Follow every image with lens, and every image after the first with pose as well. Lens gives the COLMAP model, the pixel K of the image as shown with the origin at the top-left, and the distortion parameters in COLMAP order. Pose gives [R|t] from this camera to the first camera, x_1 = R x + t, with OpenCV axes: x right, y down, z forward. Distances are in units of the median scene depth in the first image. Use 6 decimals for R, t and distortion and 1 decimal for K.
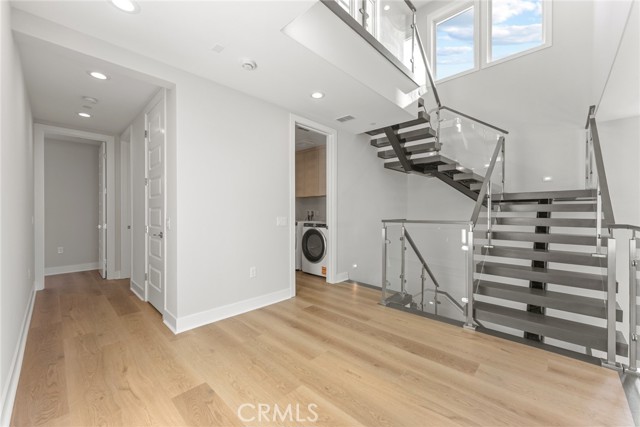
lens RADIAL K [[257.4, 0, 320.8], [0, 257.4, 213.9], [0, 0, 1]] dist [0.004971, -0.001233]
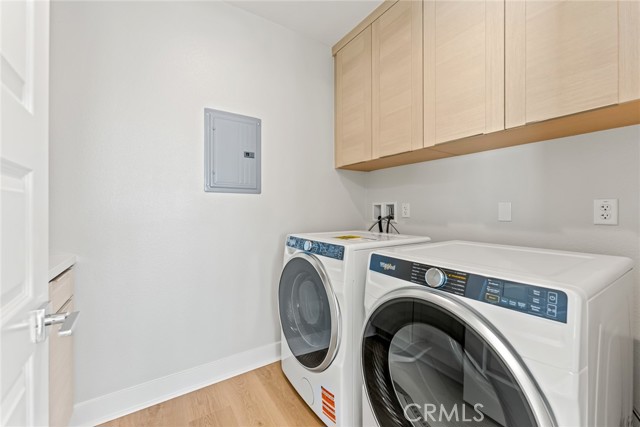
lens RADIAL K [[257.4, 0, 318.9], [0, 257.4, 212.8], [0, 0, 1]] dist [0.004971, -0.001233]
pose [[0.975679, 0.012482, -0.218851, -0.053173], [-0.010998, 0.999908, 0.007994, -0.000882], [0.218930, -0.005392, 0.975726, 0.670807]]
